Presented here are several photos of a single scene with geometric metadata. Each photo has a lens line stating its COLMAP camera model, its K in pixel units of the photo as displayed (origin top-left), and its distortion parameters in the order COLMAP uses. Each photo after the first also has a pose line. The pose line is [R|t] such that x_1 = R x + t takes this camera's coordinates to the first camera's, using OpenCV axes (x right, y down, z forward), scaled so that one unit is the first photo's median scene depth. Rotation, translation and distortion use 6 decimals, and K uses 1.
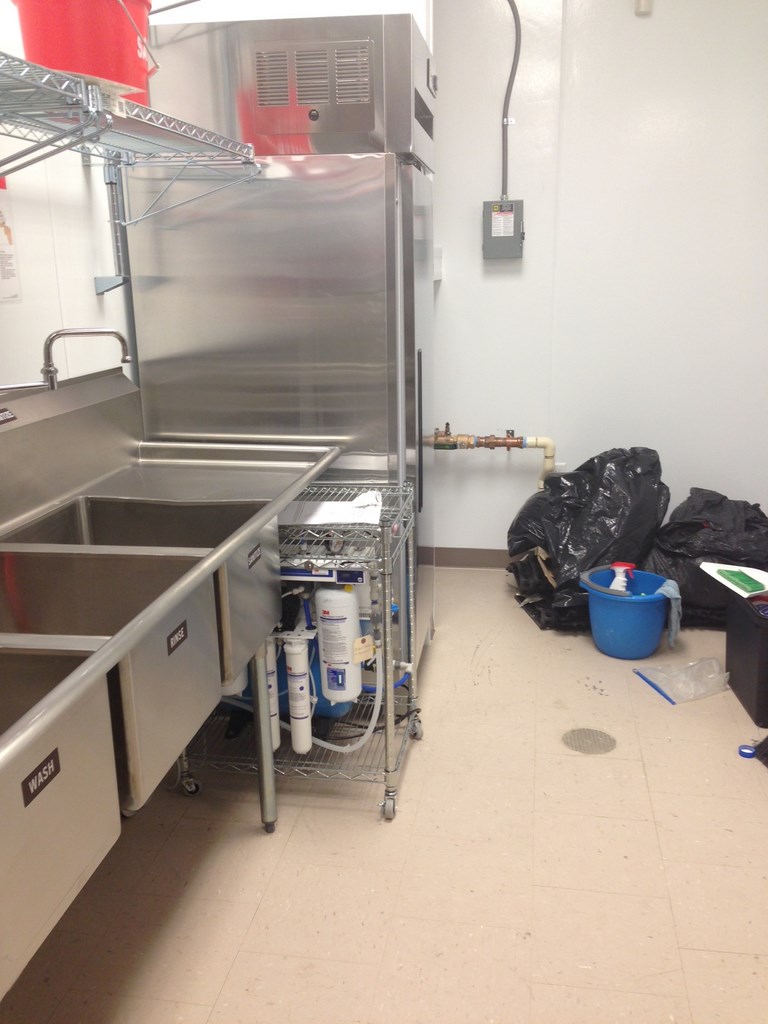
lens RADIAL K [[952.7, 0, 385.1], [0, 952.7, 514.6], [0, 0, 1]] dist [0.057916, 0.000000]
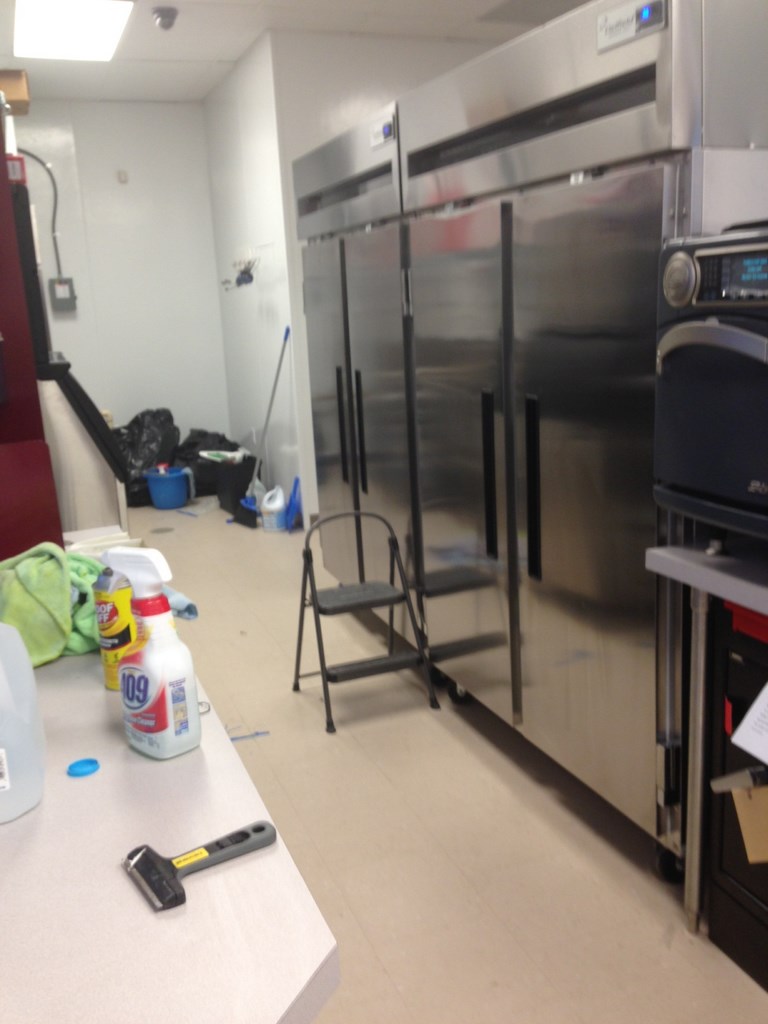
lens RADIAL K [[952.7, 0, 386.3], [0, 952.7, 511.0], [0, 0, 1]] dist [0.057916, 0.000000]
pose [[0.864380, -0.133034, 0.484922, -0.299907], [0.151924, 0.988392, 0.000350, 0.202515], [-0.479340, 0.073369, 0.874557, -0.874615]]
